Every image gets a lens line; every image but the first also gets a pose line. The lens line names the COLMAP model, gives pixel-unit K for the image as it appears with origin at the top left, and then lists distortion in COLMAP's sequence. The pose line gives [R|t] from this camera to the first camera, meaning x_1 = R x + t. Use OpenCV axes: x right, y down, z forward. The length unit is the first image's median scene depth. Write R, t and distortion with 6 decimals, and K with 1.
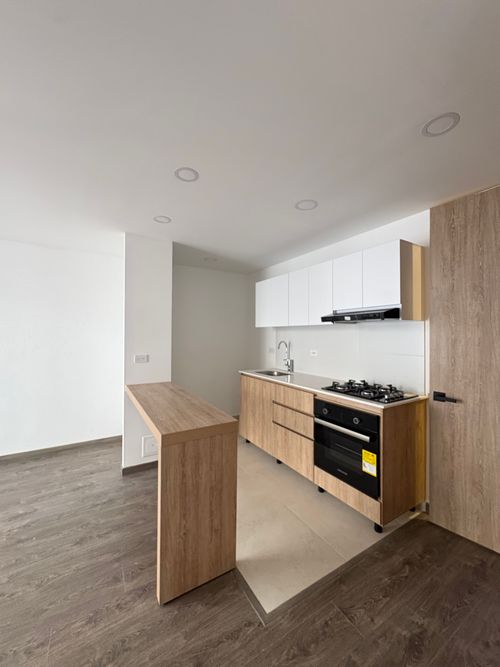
lens RADIAL K [[268.6, 0, 250.9], [0, 268.6, 333.7], [0, 0, 1]] dist [0.008777, -0.000598]
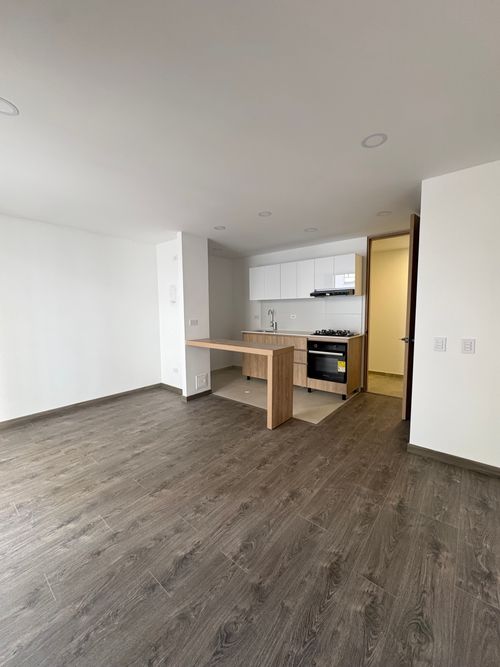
lens RADIAL K [[268.6, 0, 249.2], [0, 268.6, 333.2], [0, 0, 1]] dist [0.008777, -0.000598]
pose [[0.946225, -0.045934, 0.320231, -0.829238], [0.016981, 0.995556, 0.092625, 0.031499], [-0.323063, -0.082206, 0.942800, -0.638324]]
